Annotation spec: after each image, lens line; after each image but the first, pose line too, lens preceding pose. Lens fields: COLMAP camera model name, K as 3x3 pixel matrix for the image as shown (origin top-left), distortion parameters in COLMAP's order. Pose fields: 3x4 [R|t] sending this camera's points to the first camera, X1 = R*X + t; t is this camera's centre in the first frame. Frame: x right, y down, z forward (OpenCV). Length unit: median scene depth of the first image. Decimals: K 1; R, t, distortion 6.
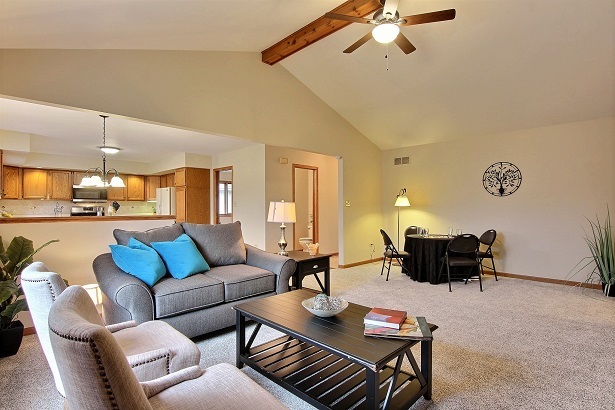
lens RADIAL K [[319.9, 0, 307.5], [0, 319.9, 204.9], [0, 0, 1]] dist [-0.006504, -0.001837]
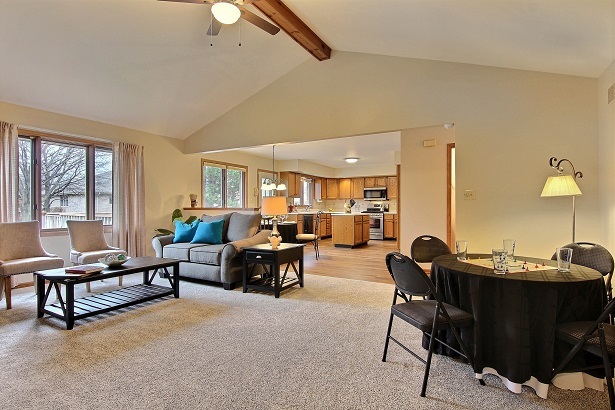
lens RADIAL K [[316.8, 0, 307.1], [0, 316.8, 208.5], [0, 0, 1]] dist [-0.006047, -0.009899]
pose [[0.265141, 0.006925, -0.964185, 0.670447], [0.006751, 0.999936, 0.009038, 0.015881], [0.964186, -0.008906, 0.265078, 0.551484]]
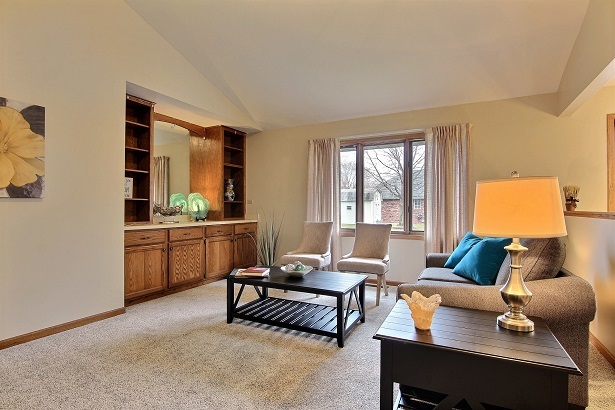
lens RADIAL K [[316.8, 0, 307.2], [0, 316.8, 206.7], [0, 0, 1]] dist [-0.006047, -0.009899]
pose [[-0.949381, -0.002452, -0.314118, 0.164516], [0.001216, 0.999933, -0.011481, 0.017552], [0.314125, -0.011281, -0.949315, 0.855949]]
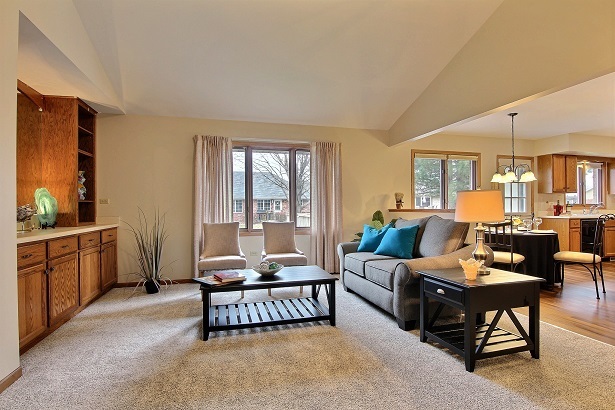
lens RADIAL K [[316.8, 0, 308.1], [0, 316.8, 206.6], [0, 0, 1]] dist [-0.006047, -0.009899]
pose [[-0.487258, 0.000411, -0.873258, 0.441173], [0.013920, 0.999876, -0.007297, 0.016370], [0.873147, -0.015711, -0.487203, 0.677131]]
